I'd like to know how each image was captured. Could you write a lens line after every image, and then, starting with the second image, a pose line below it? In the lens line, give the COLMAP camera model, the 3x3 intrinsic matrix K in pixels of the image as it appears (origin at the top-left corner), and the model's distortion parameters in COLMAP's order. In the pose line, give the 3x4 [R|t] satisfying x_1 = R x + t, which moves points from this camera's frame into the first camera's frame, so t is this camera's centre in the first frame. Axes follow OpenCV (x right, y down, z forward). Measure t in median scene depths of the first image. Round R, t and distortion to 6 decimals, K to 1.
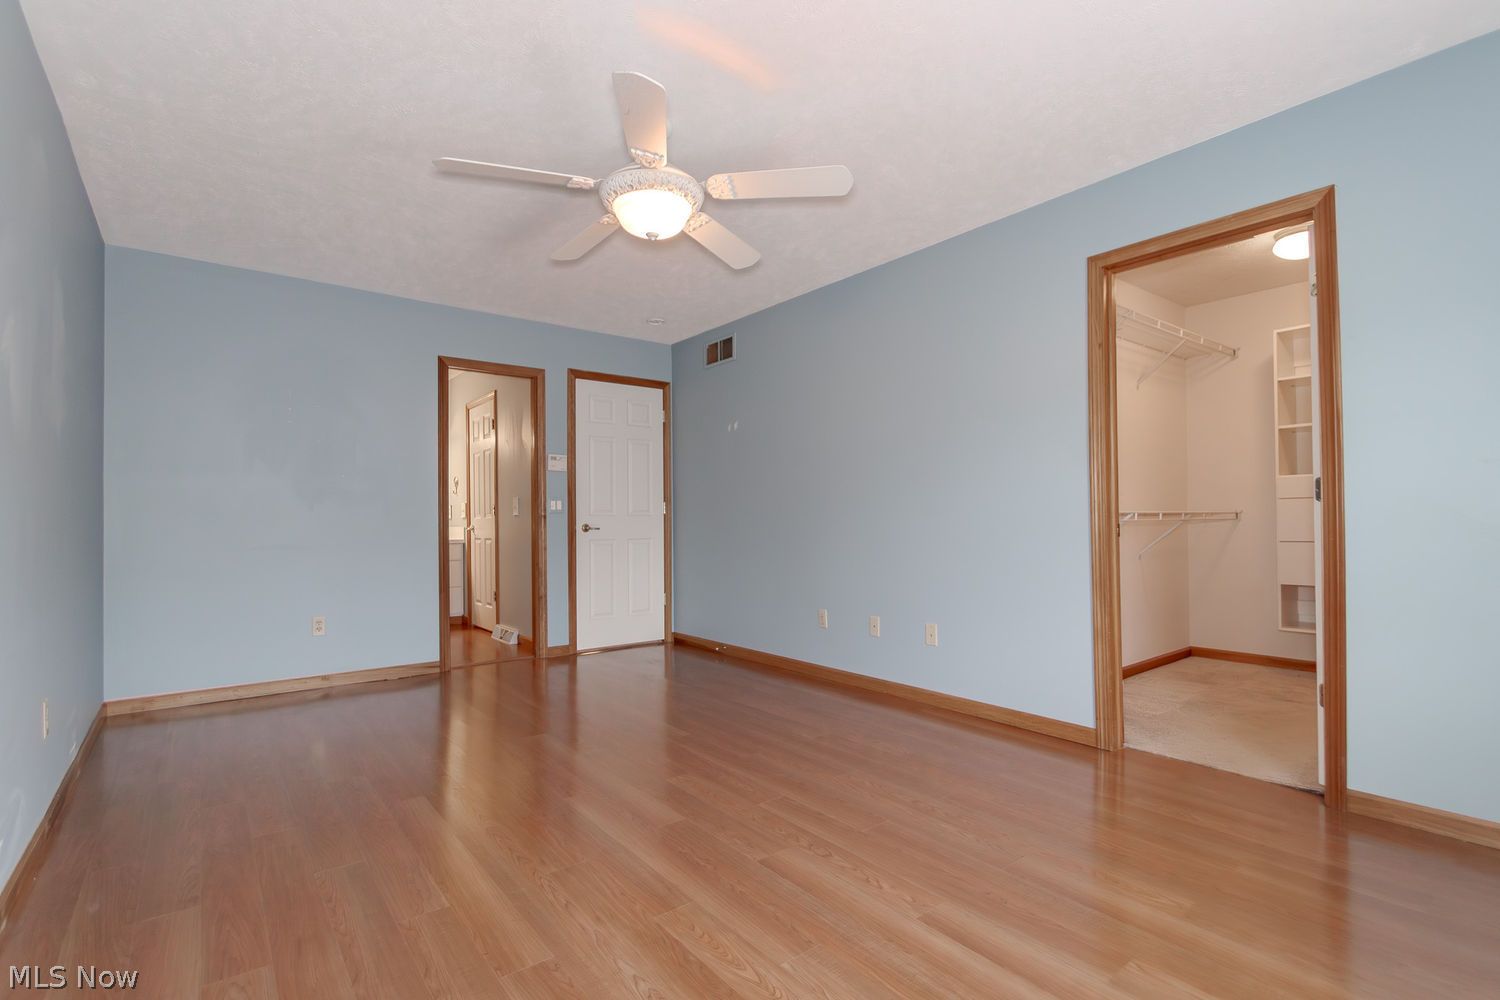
lens RADIAL K [[702.3, 0, 752.4], [0, 702.3, 521.8], [0, 0, 1]] dist [-0.001008, -0.000565]
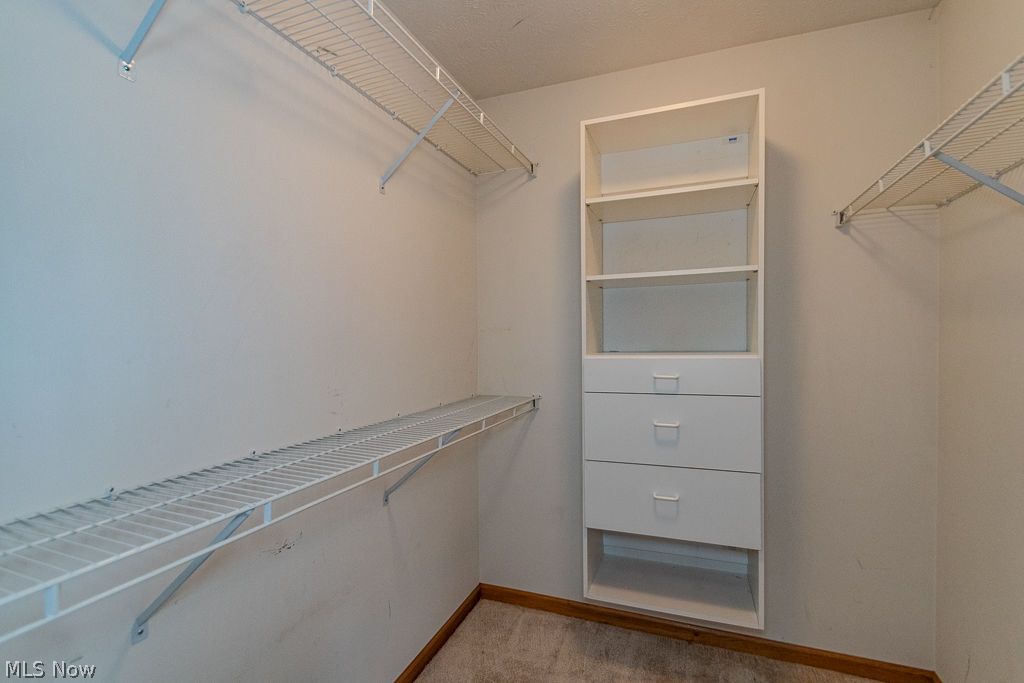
lens RADIAL K [[479.4, 0, 513.6], [0, 479.4, 356.4], [0, 0, 1]] dist [-0.001008, -0.000565]
pose [[0.861510, -0.024820, 0.507134, 0.462031], [-0.000071, 0.998799, 0.049005, -0.083548], [-0.507741, -0.042254, 0.860473, 0.643794]]
